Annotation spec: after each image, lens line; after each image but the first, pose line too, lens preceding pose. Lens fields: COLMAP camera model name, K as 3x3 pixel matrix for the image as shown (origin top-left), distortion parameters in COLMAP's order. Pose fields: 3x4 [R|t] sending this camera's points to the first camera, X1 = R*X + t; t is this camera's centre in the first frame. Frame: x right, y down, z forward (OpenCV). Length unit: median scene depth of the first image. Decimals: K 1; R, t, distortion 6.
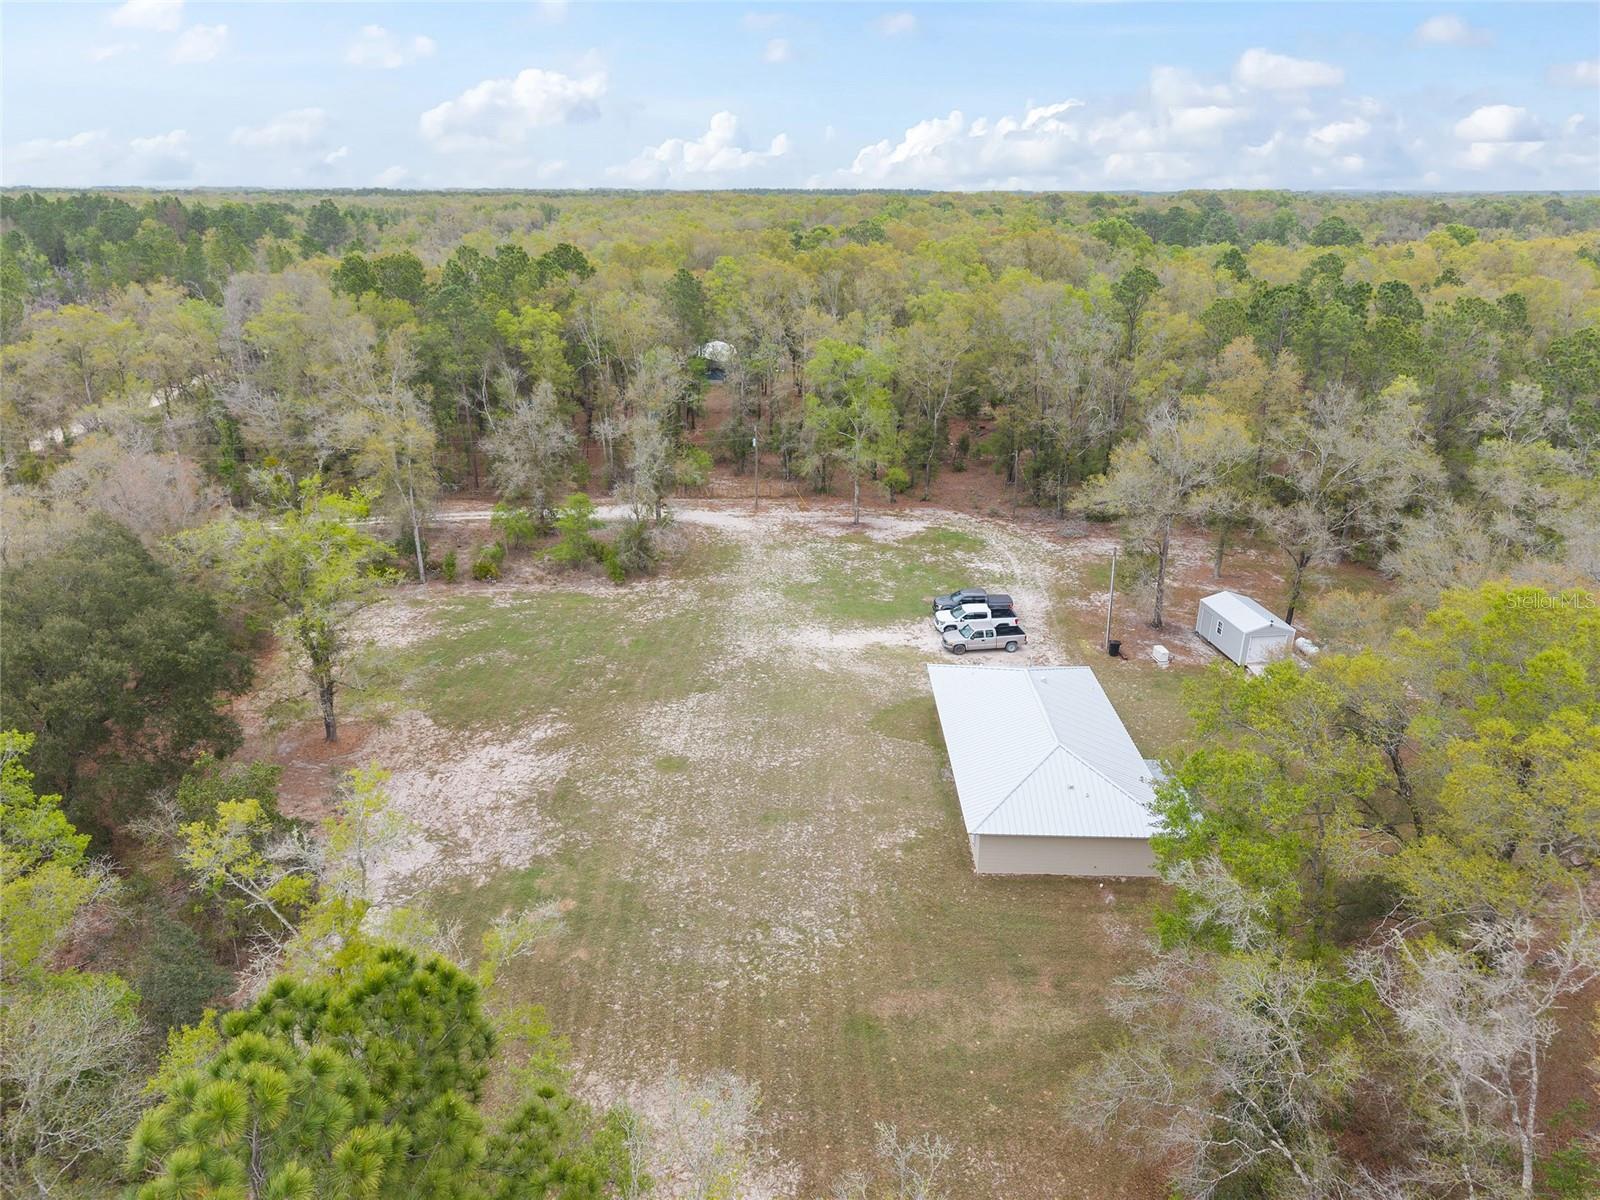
lens RADIAL K [[1063.3, 0, 792.9], [0, 1063.3, 595.8], [0, 0, 1]] dist [0.041545, -0.041319]
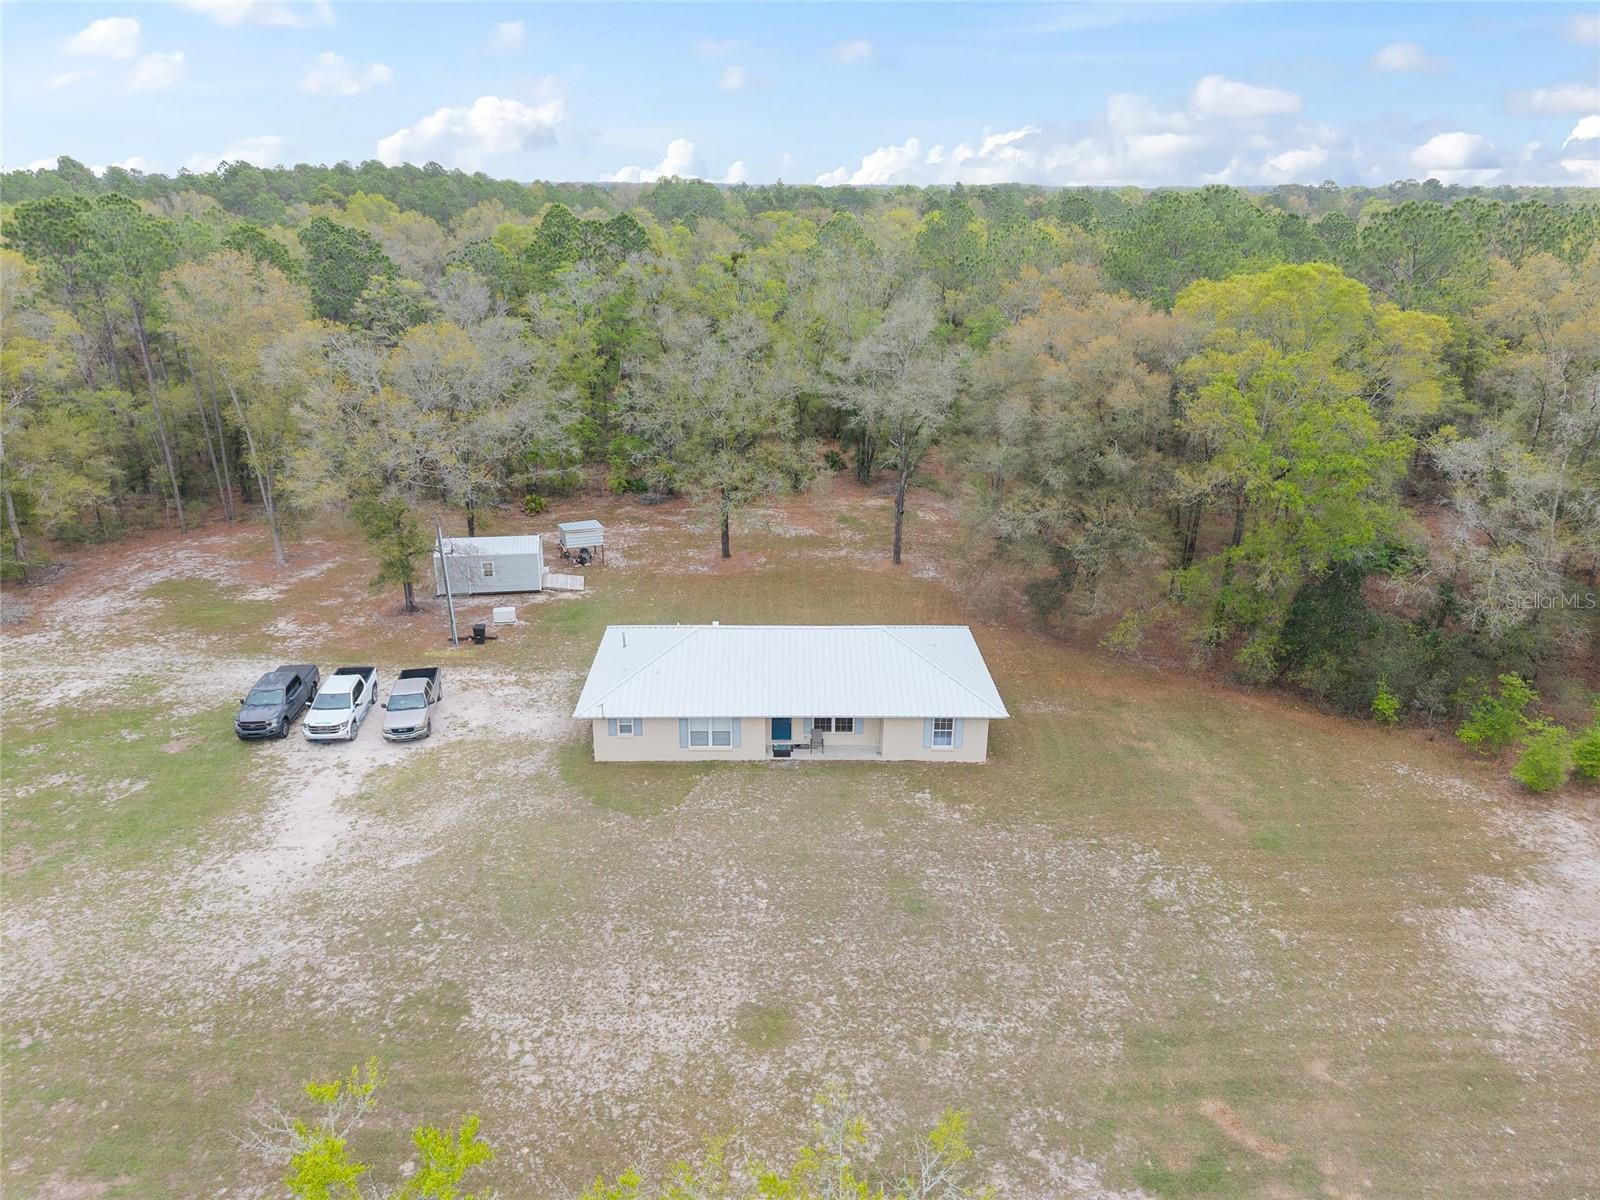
lens RADIAL K [[1063.3, 0, 791.2], [0, 1063.3, 609.0], [0, 0, 1]] dist [0.041545, -0.041319]
pose [[-0.036725, -0.375899, 0.925933, -0.516171], [0.343321, 0.865416, 0.364947, -0.209625], [-0.938500, 0.331294, 0.097272, 0.832077]]
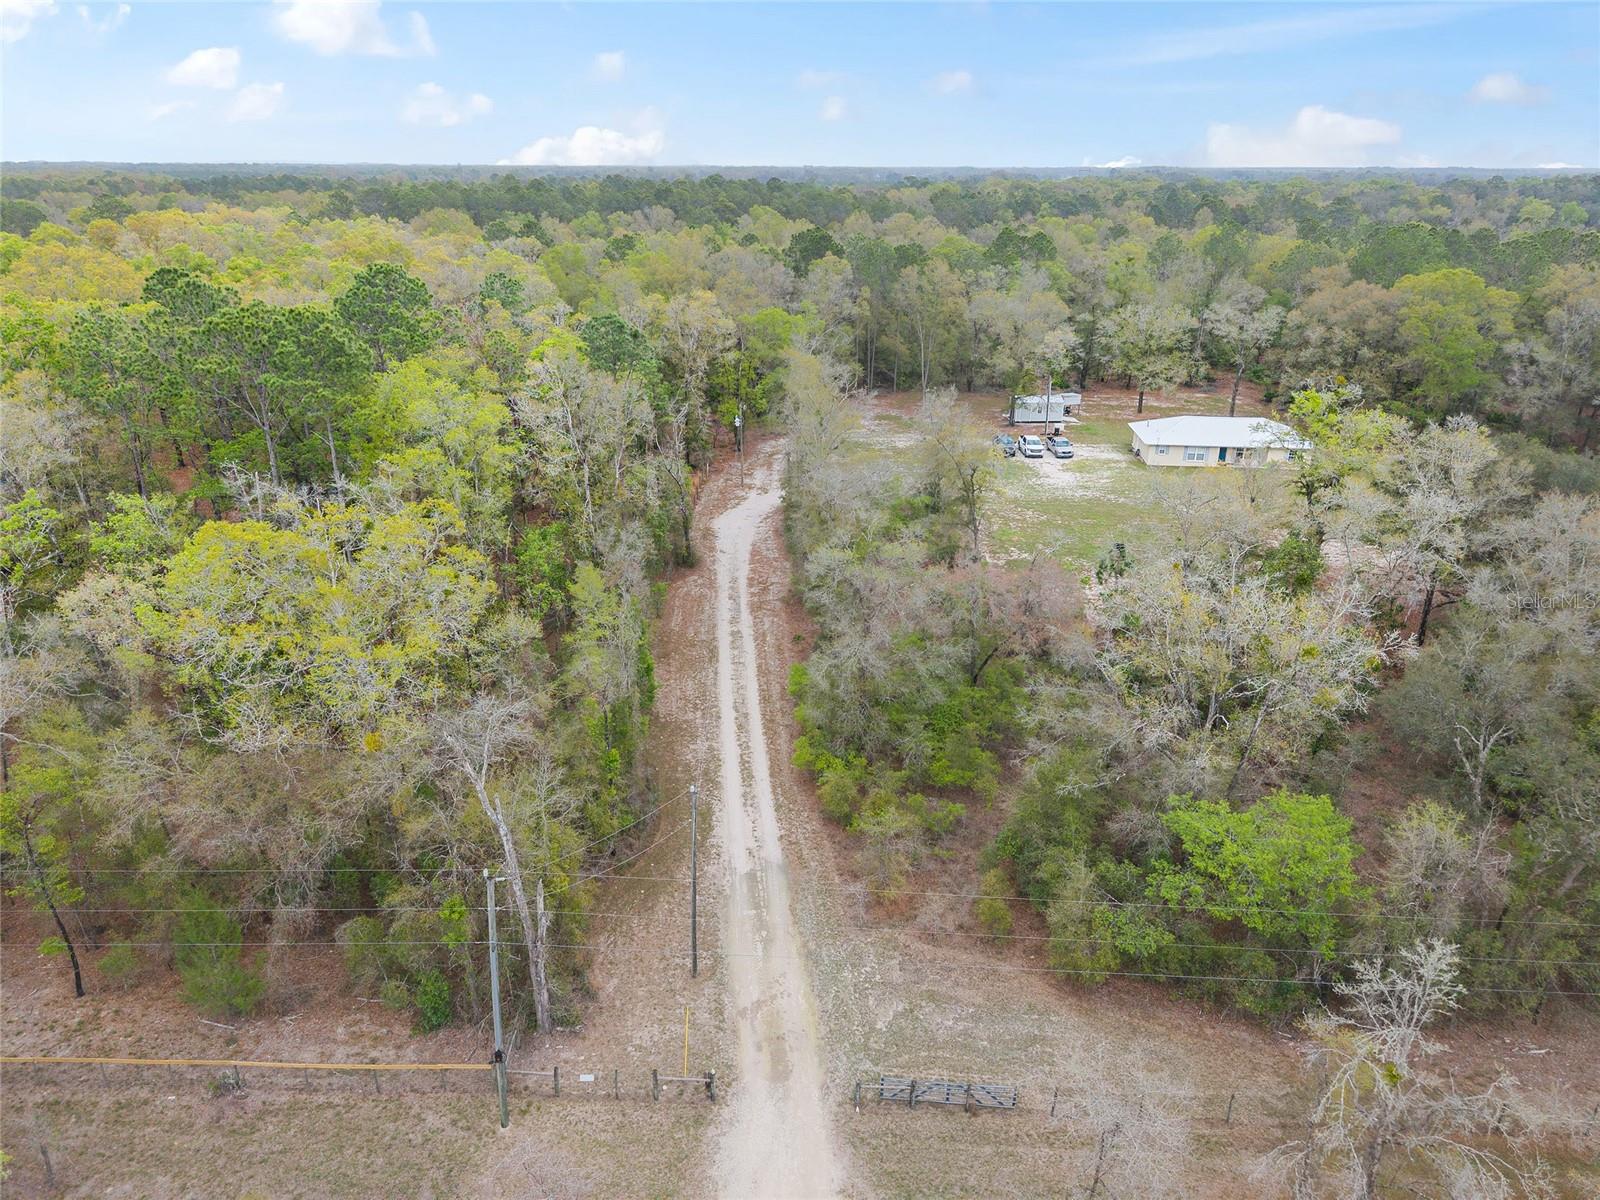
lens RADIAL K [[1063.3, 0, 792.6], [0, 1063.3, 605.9], [0, 0, 1]] dist [0.041545, -0.041319]
pose [[0.078155, -0.387836, 0.918409, -1.778267], [0.345796, 0.874581, 0.339901, -0.543960], [-0.935049, 0.291017, 0.202465, 1.356150]]
